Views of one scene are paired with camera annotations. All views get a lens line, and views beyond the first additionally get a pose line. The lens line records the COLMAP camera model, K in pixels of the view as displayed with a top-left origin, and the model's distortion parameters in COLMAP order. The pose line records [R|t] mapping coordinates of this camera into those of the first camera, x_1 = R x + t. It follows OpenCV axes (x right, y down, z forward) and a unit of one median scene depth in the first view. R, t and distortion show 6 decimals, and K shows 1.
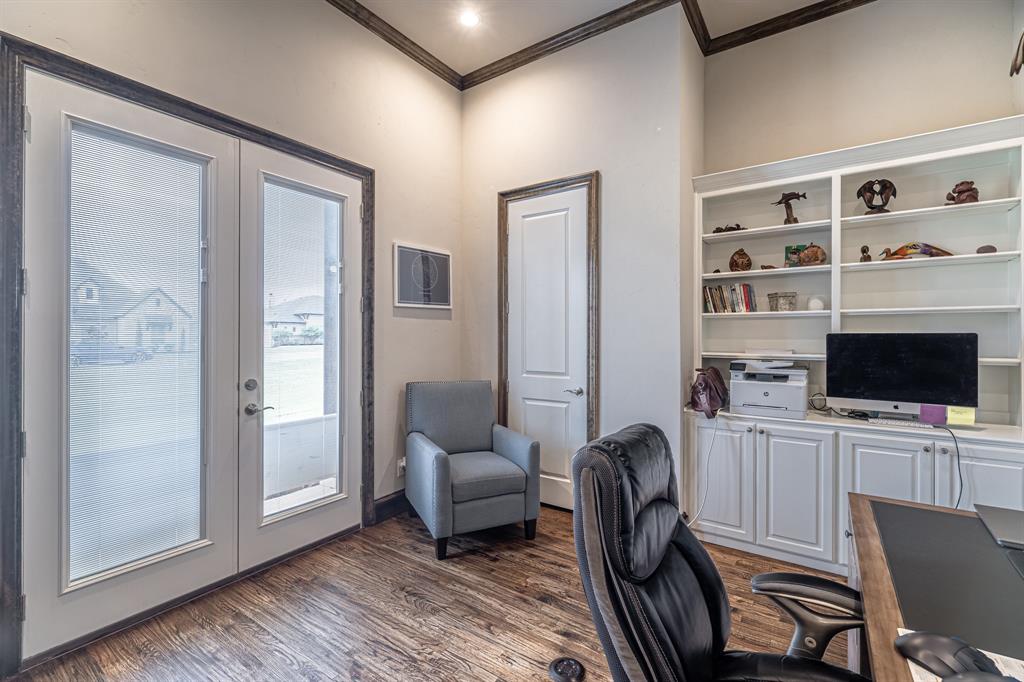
lens RADIAL K [[456.4, 0, 491.7], [0, 456.4, 342.0], [0, 0, 1]] dist [0.000503, -0.003278]
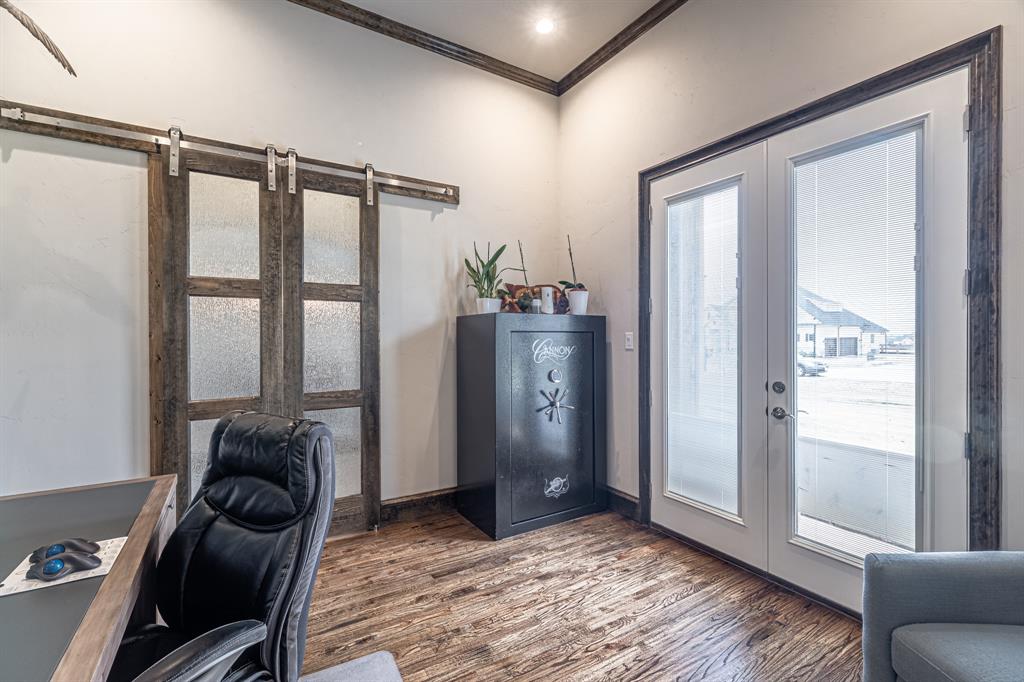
lens RADIAL K [[456.4, 0, 514.6], [0, 456.4, 335.1], [0, 0, 1]] dist [0.000503, -0.003278]
pose [[-0.384779, 0.008594, -0.922969, 0.570289], [-0.002588, 0.999943, 0.010390, -0.024241], [0.923005, 0.006387, -0.384734, 0.854232]]
